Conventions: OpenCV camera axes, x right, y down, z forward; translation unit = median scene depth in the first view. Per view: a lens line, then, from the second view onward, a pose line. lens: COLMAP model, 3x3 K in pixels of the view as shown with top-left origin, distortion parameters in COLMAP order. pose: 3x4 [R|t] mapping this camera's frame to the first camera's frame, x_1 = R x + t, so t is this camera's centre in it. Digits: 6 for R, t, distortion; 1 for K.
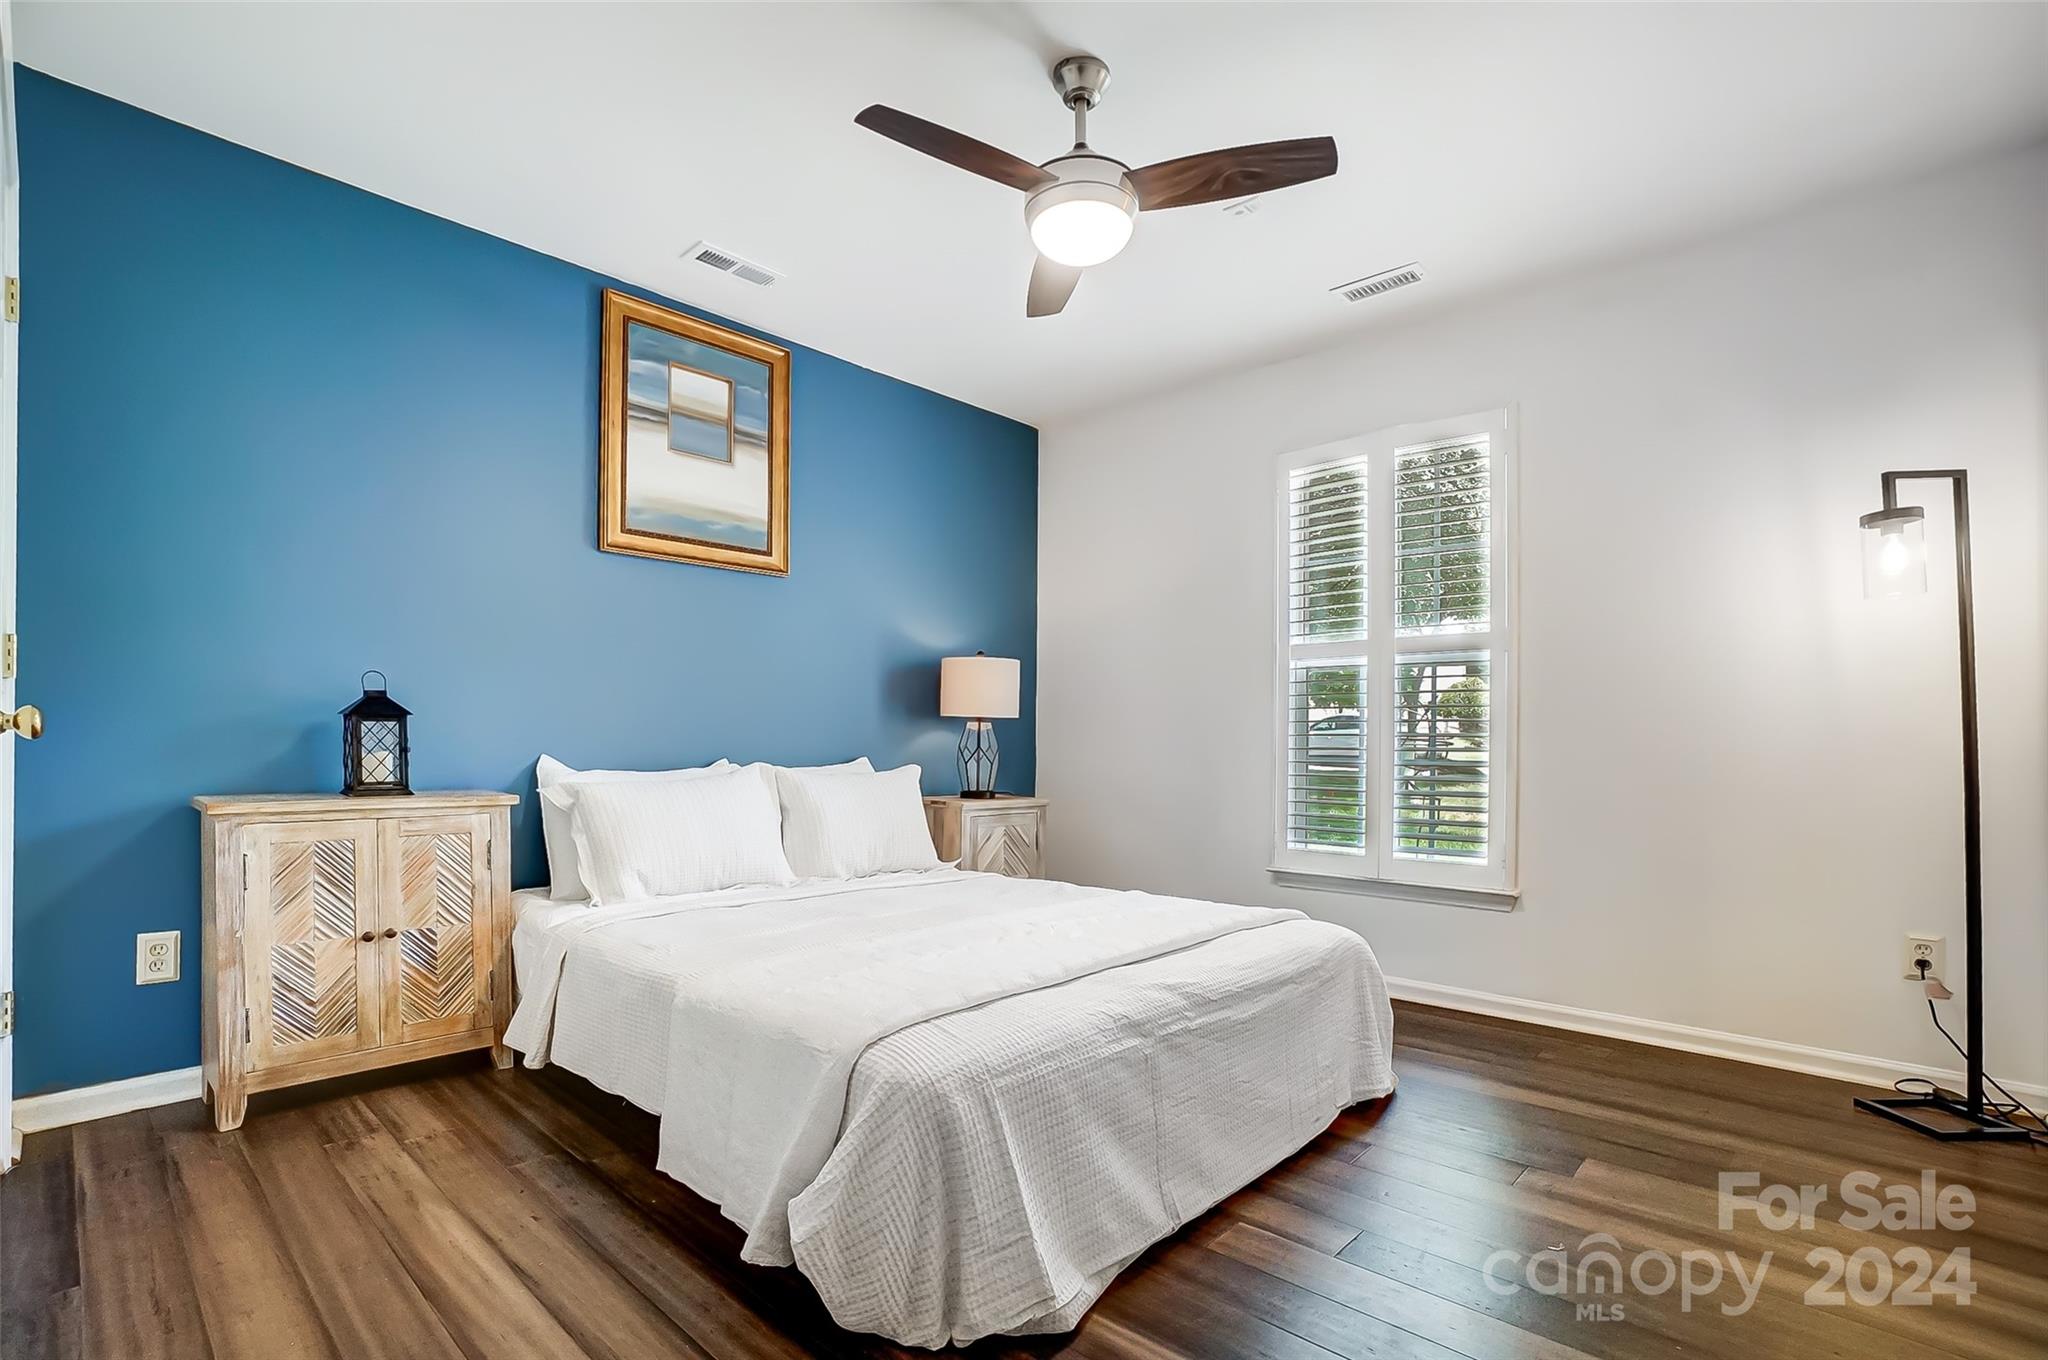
lens RADIAL K [[934.6, 0, 1021.5], [0, 934.6, 735.3], [0, 0, 1]] dist [-0.055857, 0.024729]
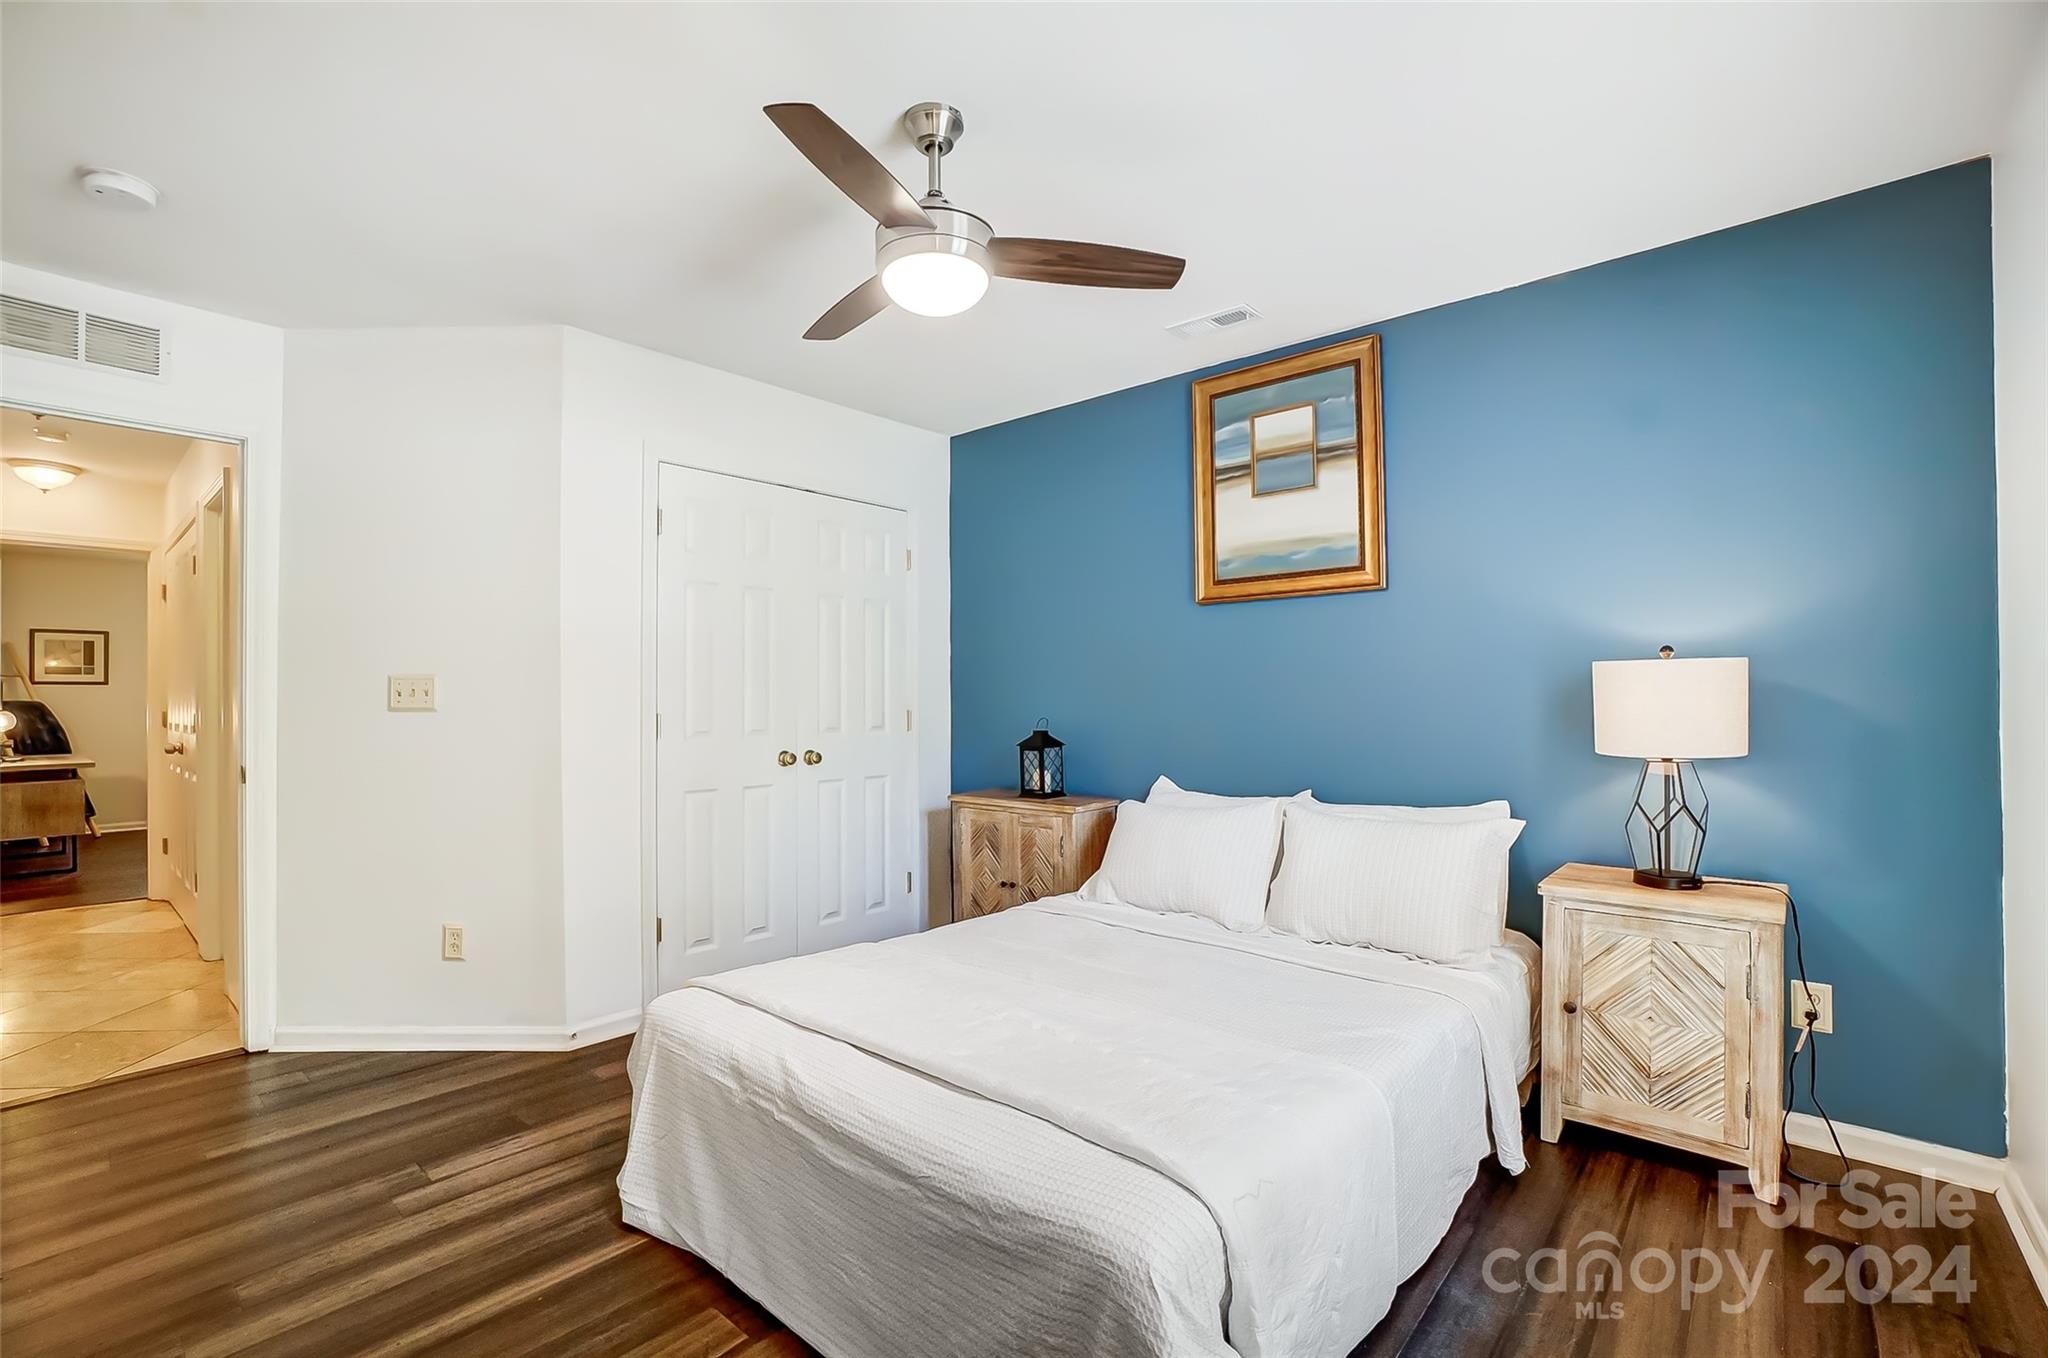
lens RADIAL K [[907.2, 0, 1015.7], [0, 907.2, 689.0], [0, 0, 1]] dist [-0.055986, 0.022156]
pose [[0.035594, -0.021546, -0.999134, 0.668985], [0.006985, 0.999749, -0.021310, -0.068929], [0.999342, -0.006220, 0.035735, 0.710290]]
